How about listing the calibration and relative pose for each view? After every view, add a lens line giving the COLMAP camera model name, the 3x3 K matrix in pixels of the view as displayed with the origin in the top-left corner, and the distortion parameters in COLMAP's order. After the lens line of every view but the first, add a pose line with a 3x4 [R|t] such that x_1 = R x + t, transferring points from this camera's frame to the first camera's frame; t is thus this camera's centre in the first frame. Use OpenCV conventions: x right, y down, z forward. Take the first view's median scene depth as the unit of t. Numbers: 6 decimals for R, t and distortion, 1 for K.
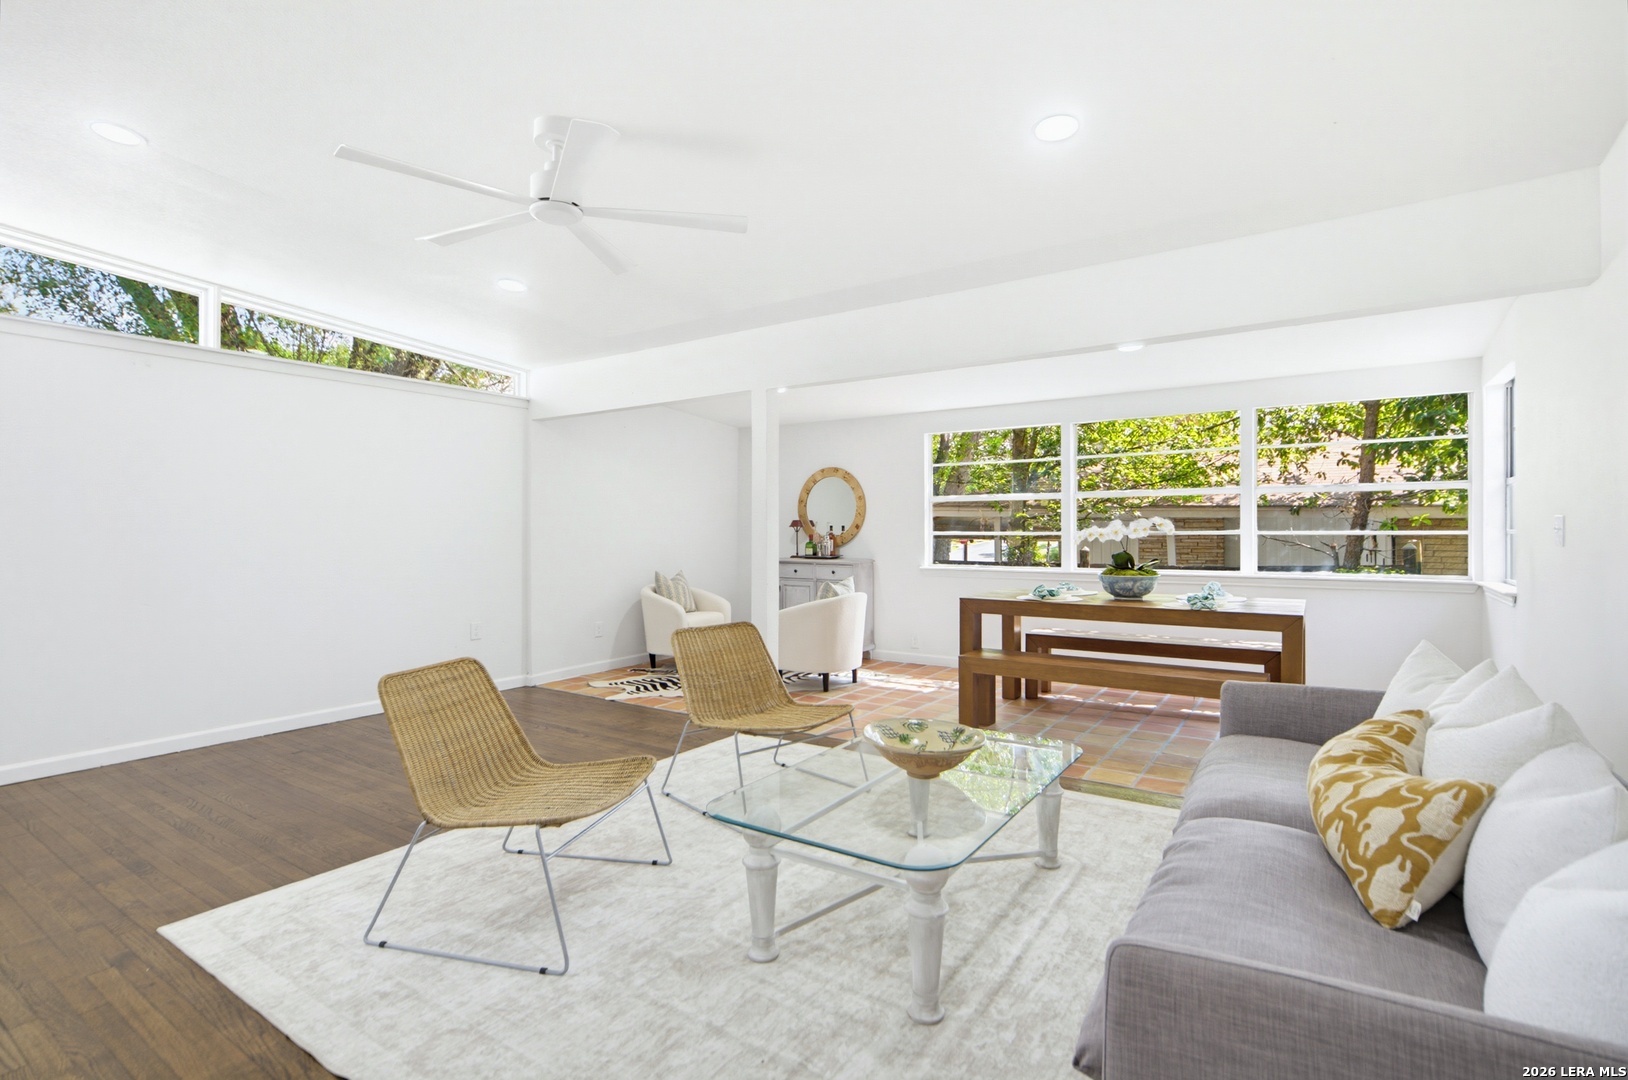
lens RADIAL K [[808.9, 0, 813.8], [0, 808.9, 535.3], [0, 0, 1]] dist [-0.000185, 0.000309]
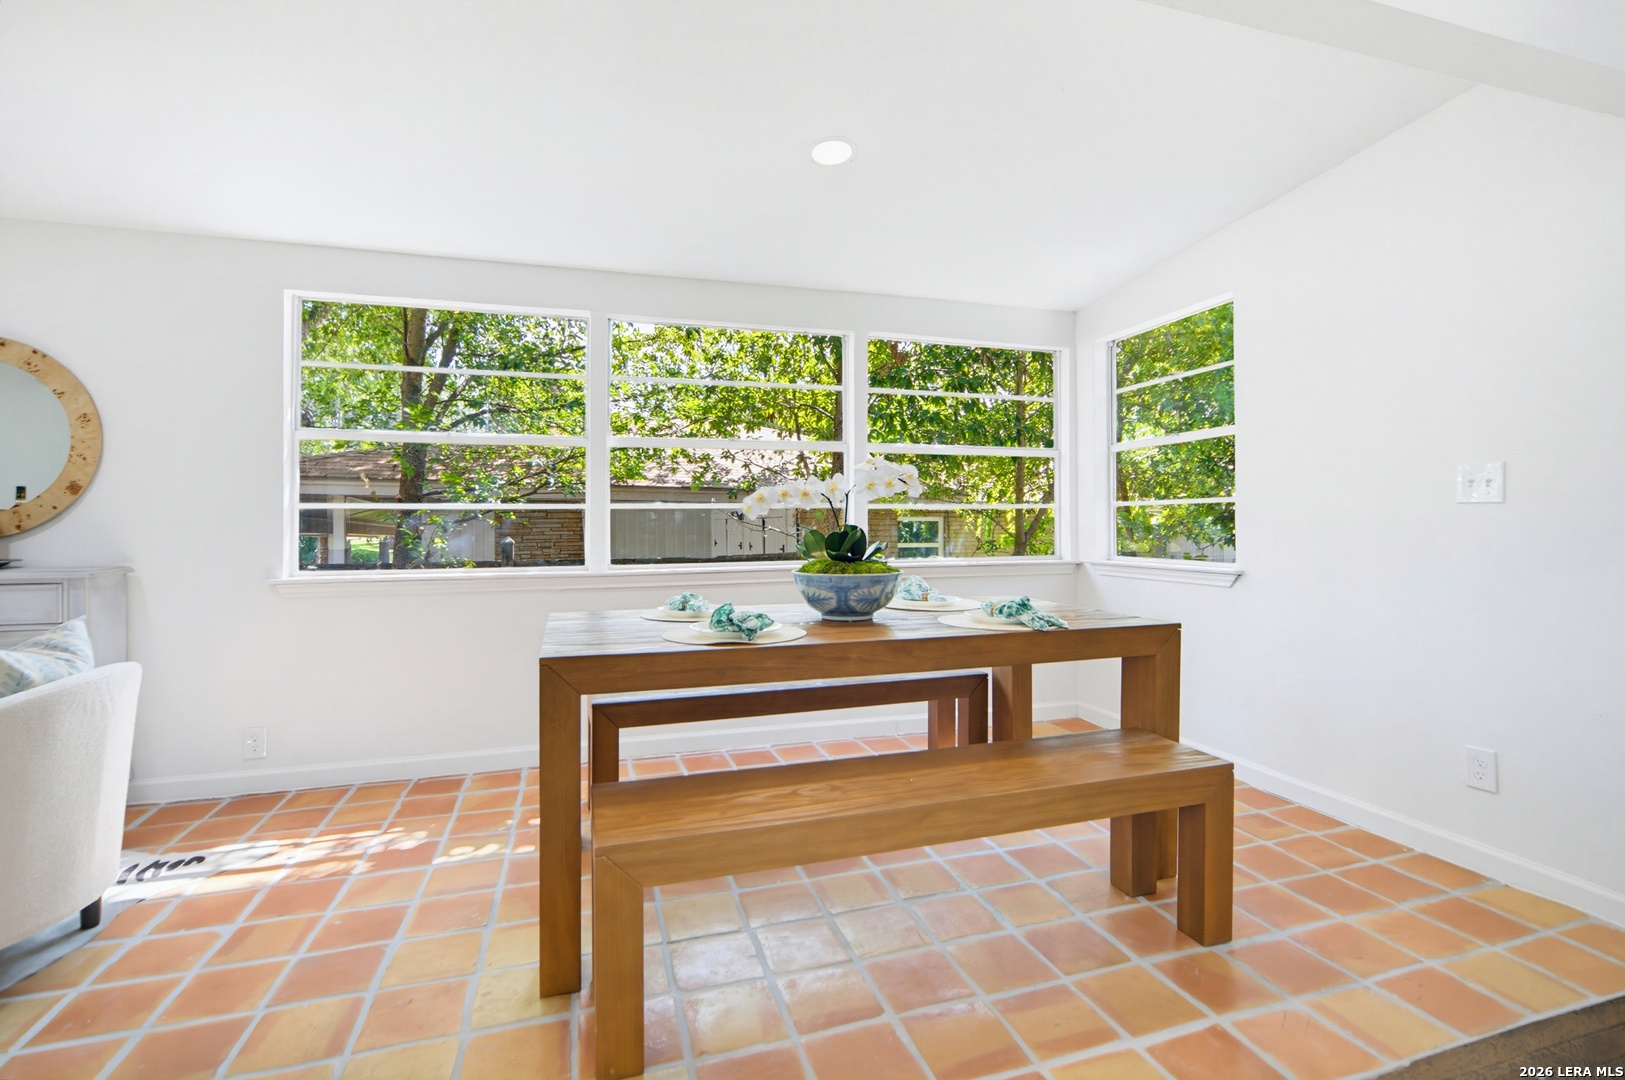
lens RADIAL K [[718.1, 0, 801.6], [0, 718.1, 530.5], [0, 0, 1]] dist [-0.012312, -0.000276]
pose [[0.622274, -0.002620, 0.782795, 0.002625], [0.010257, 0.999936, -0.004807, 0.016392], [-0.782732, 0.011020, 0.622261, 0.492415]]
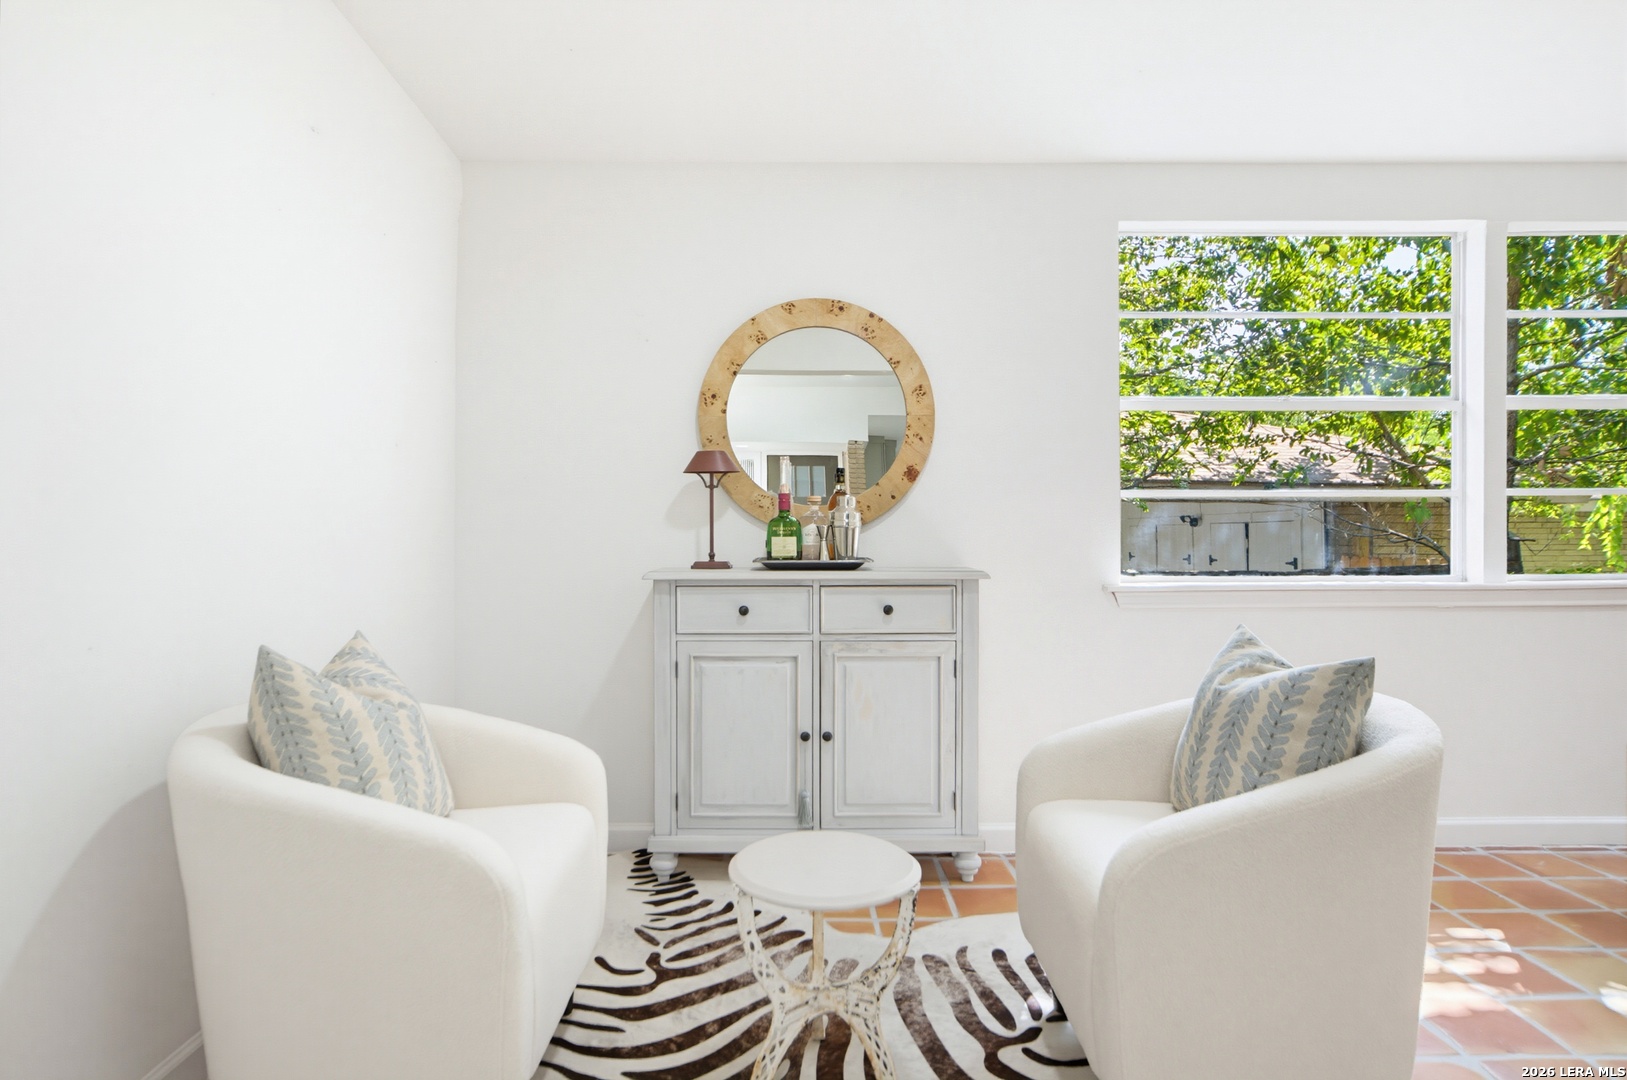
lens RADIAL K [[917.2, 0, 814.1], [0, 917.2, 534.4], [0, 0, 1]] dist [-0.025643, -0.001165]
pose [[0.817857, -0.005768, 0.575392, -0.207144], [0.001688, 0.999970, 0.007625, 0.012376], [-0.575419, -0.005265, 0.817842, 0.704730]]
